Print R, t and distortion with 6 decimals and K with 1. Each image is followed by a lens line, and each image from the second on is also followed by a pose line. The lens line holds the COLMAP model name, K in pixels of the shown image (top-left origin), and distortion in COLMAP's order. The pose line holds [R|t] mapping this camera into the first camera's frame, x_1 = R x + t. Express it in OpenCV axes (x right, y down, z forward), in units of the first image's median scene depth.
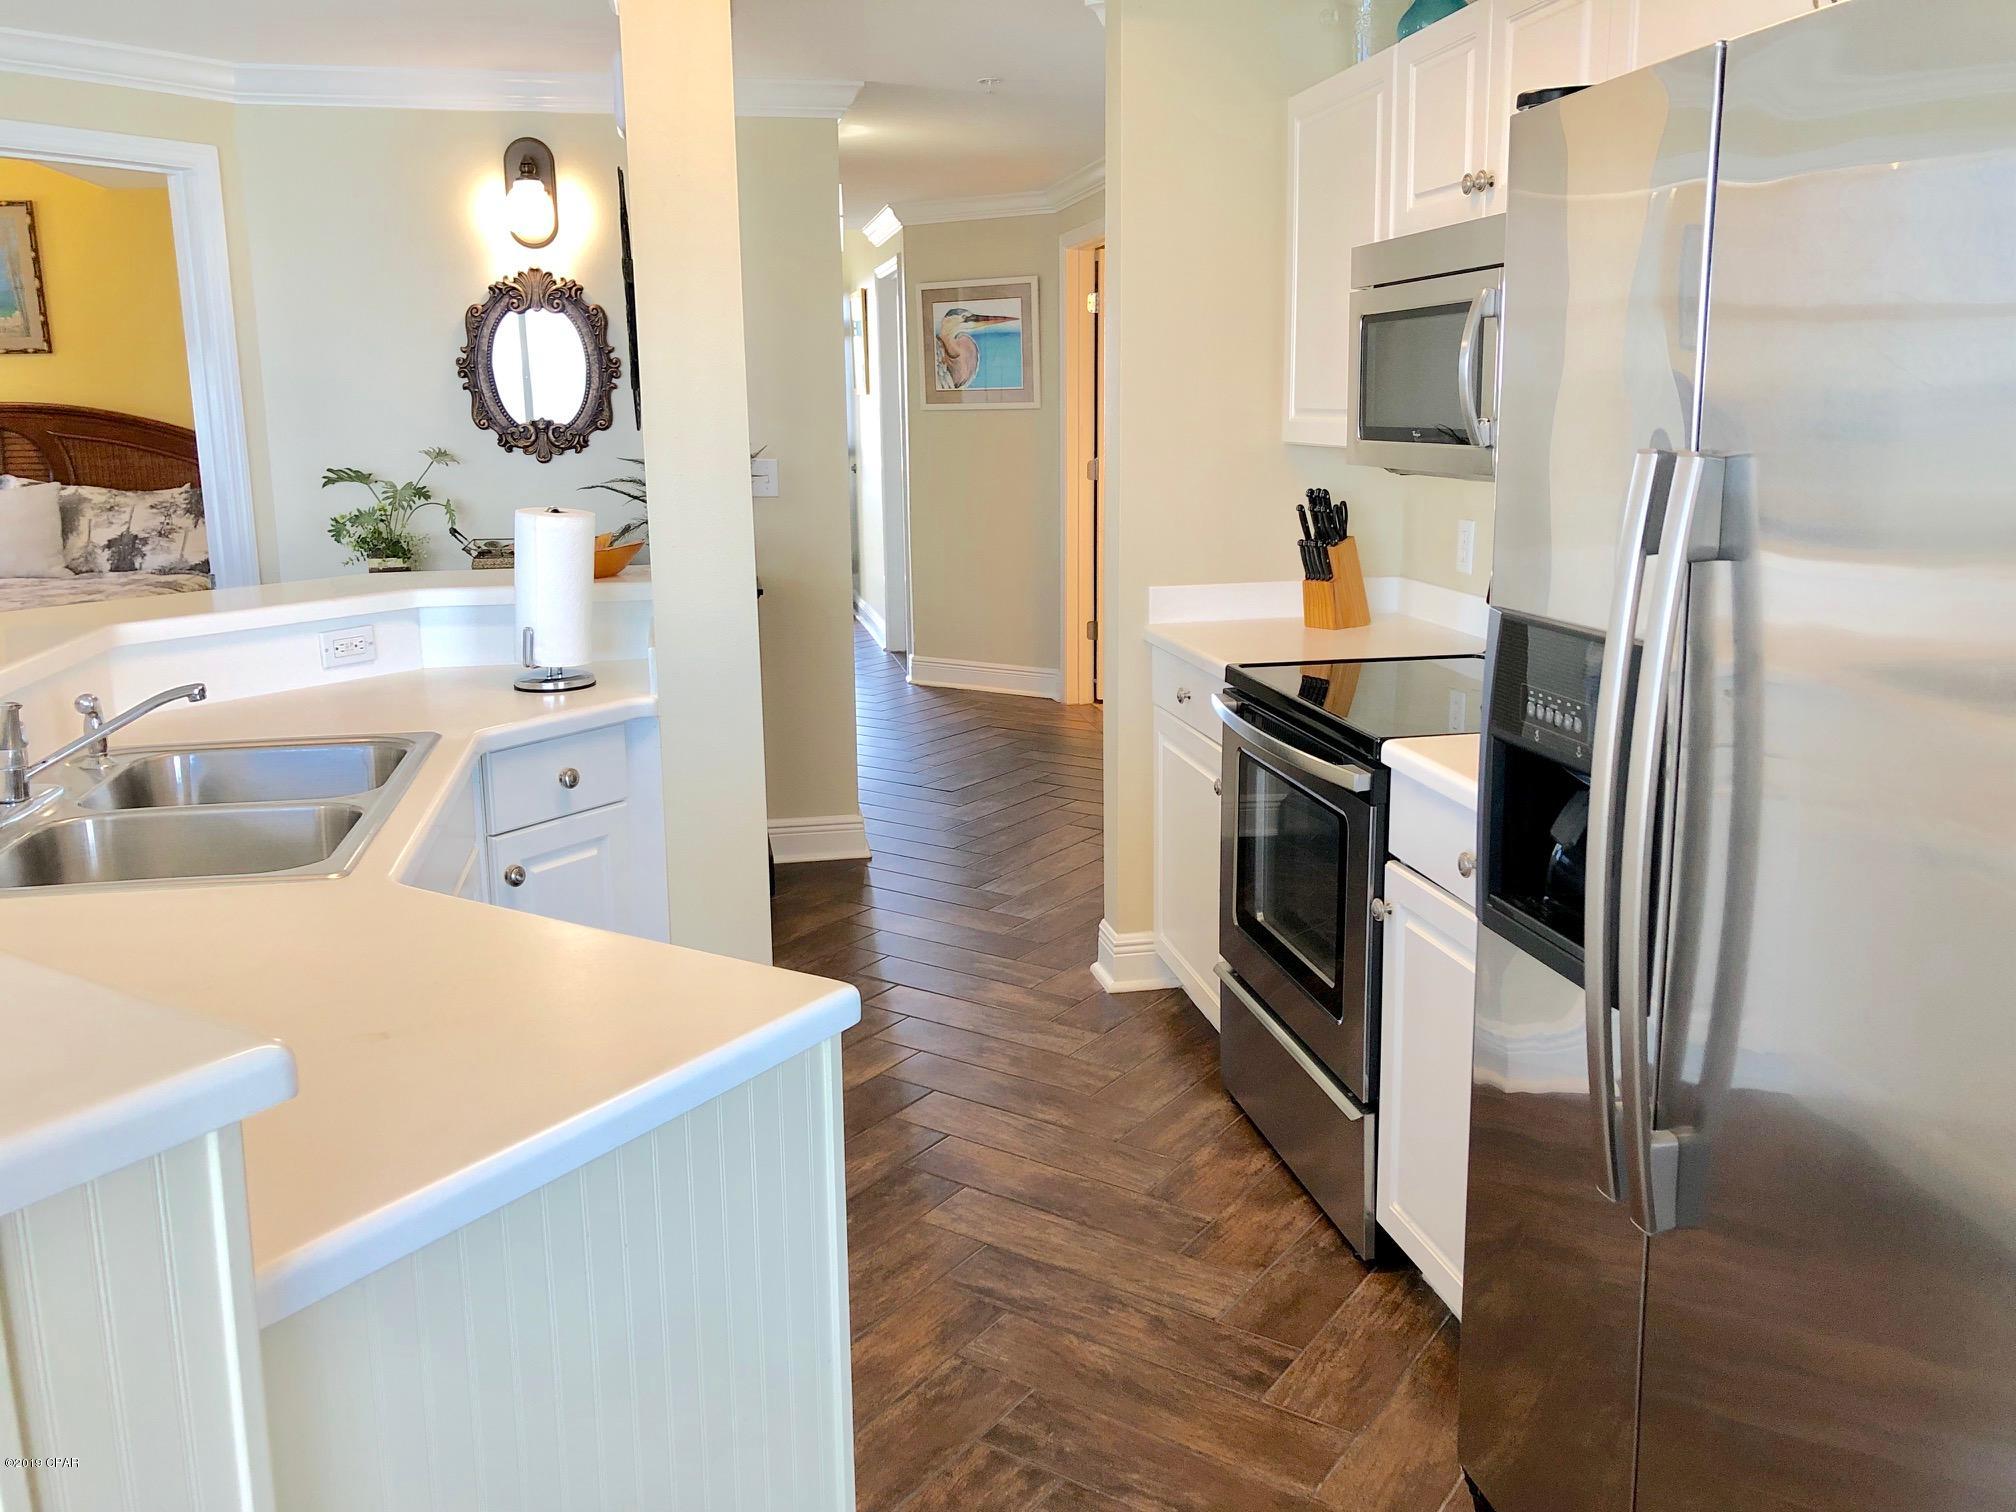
lens RADIAL K [[1653.2, 0, 1005.1], [0, 1653.2, 744.4], [0, 0, 1]] dist [0.030718, -0.026729]
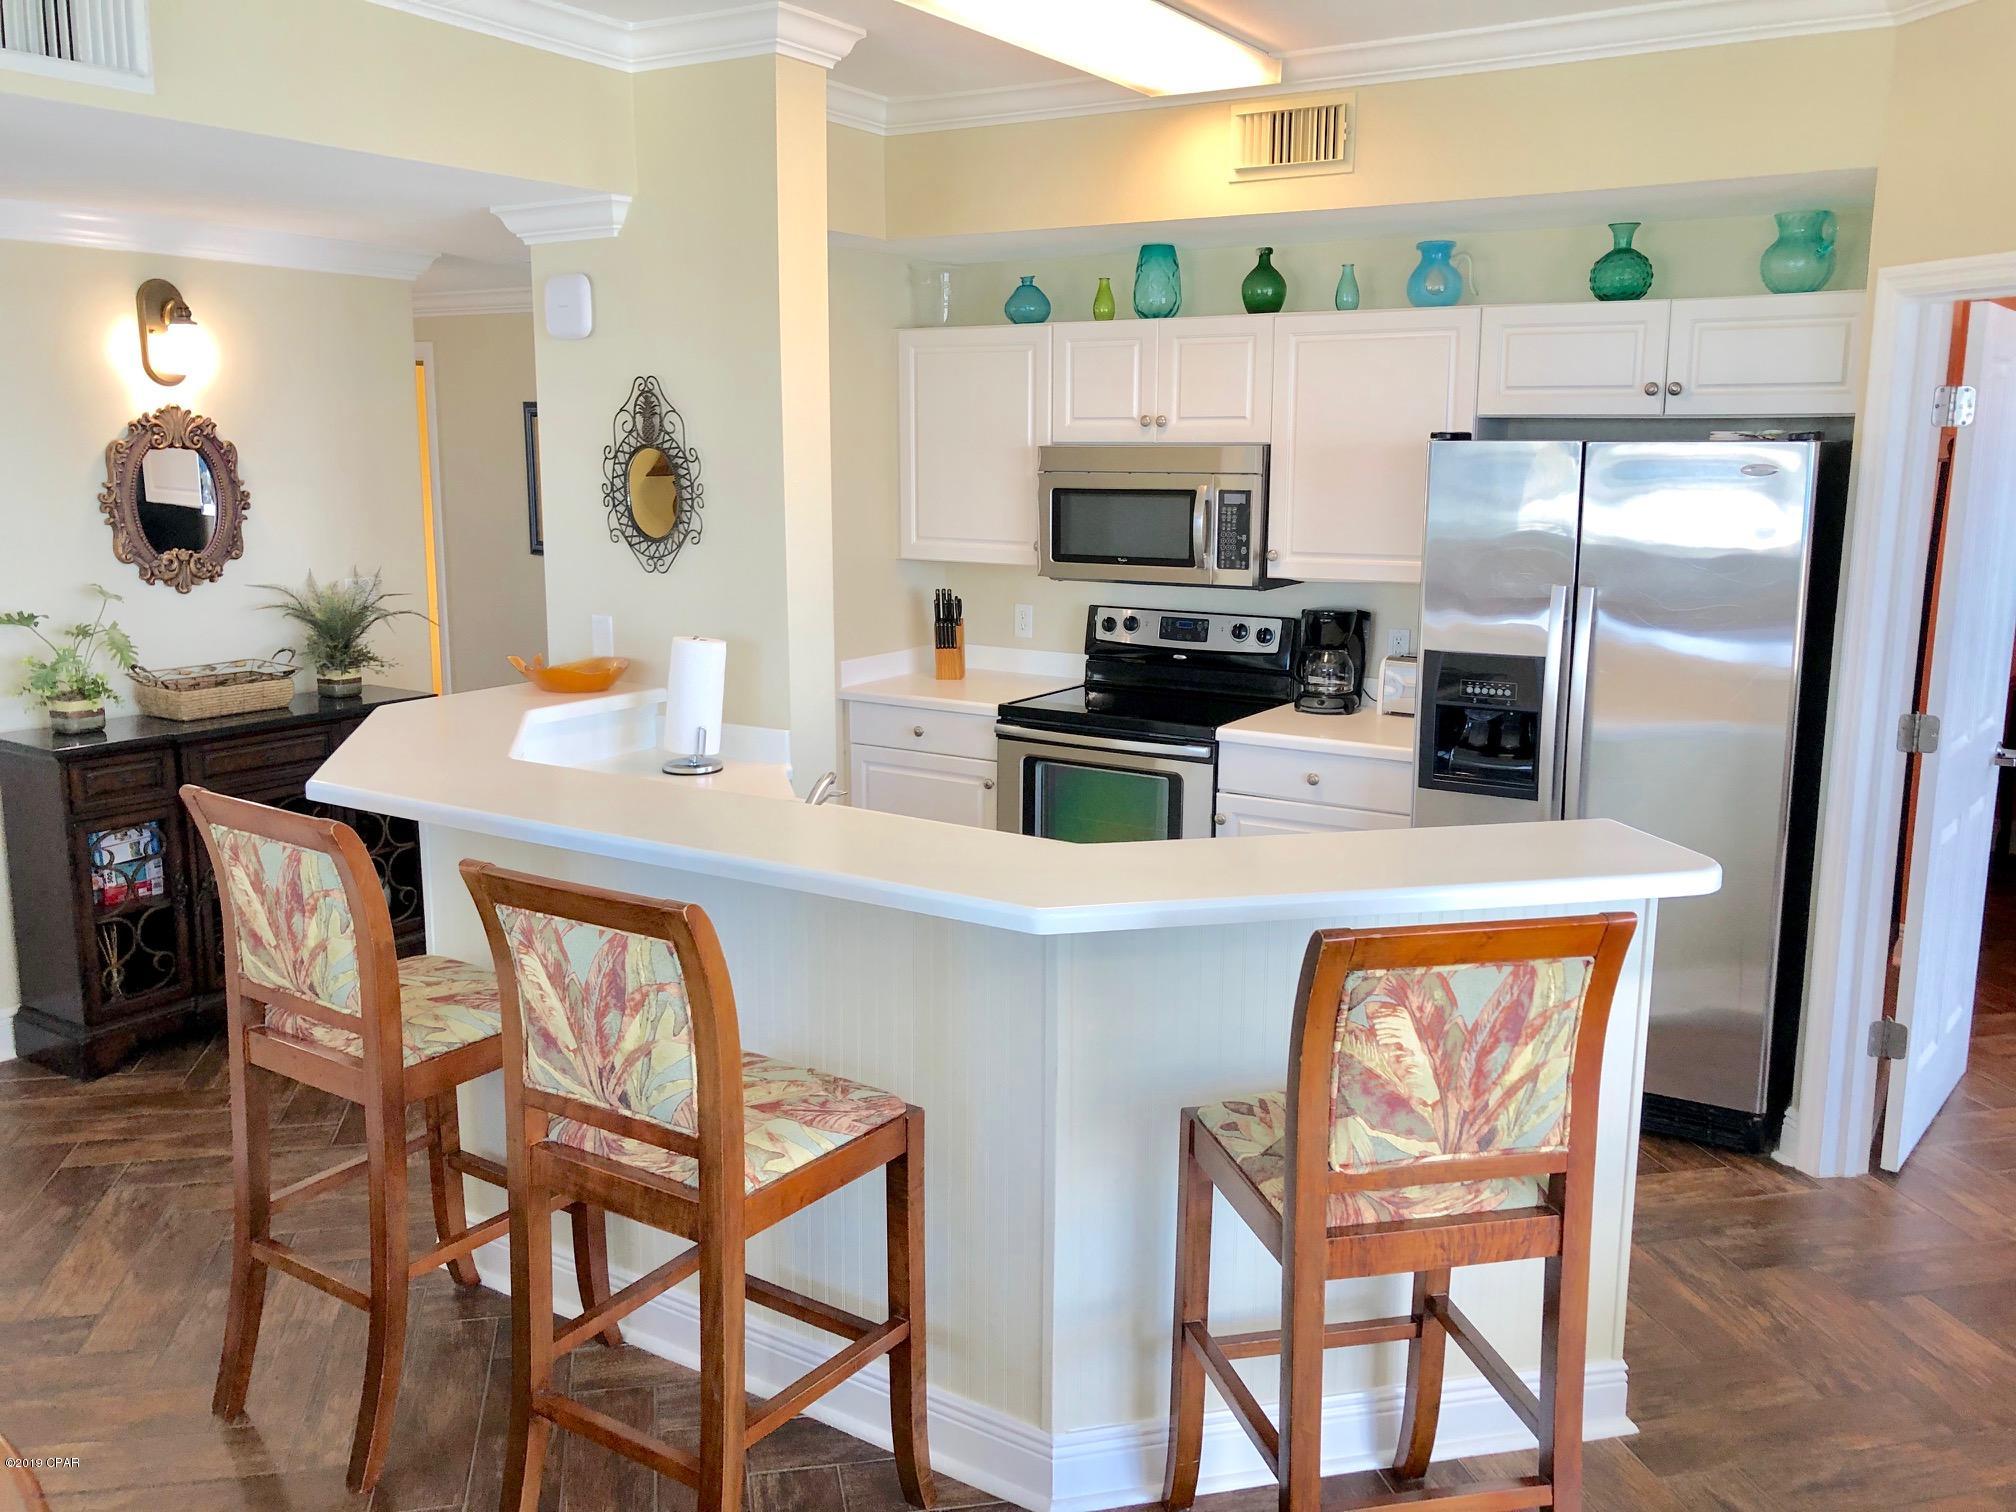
lens RADIAL K [[1653.2, 0, 1002.7], [0, 1653.2, 756.1], [0, 0, 1]] dist [0.030718, -0.026729]
pose [[0.678257, -0.123225, 0.724419, -0.706197], [0.138719, 0.989585, 0.038450, -0.042142], [-0.721612, 0.074412, 0.688287, -0.057036]]
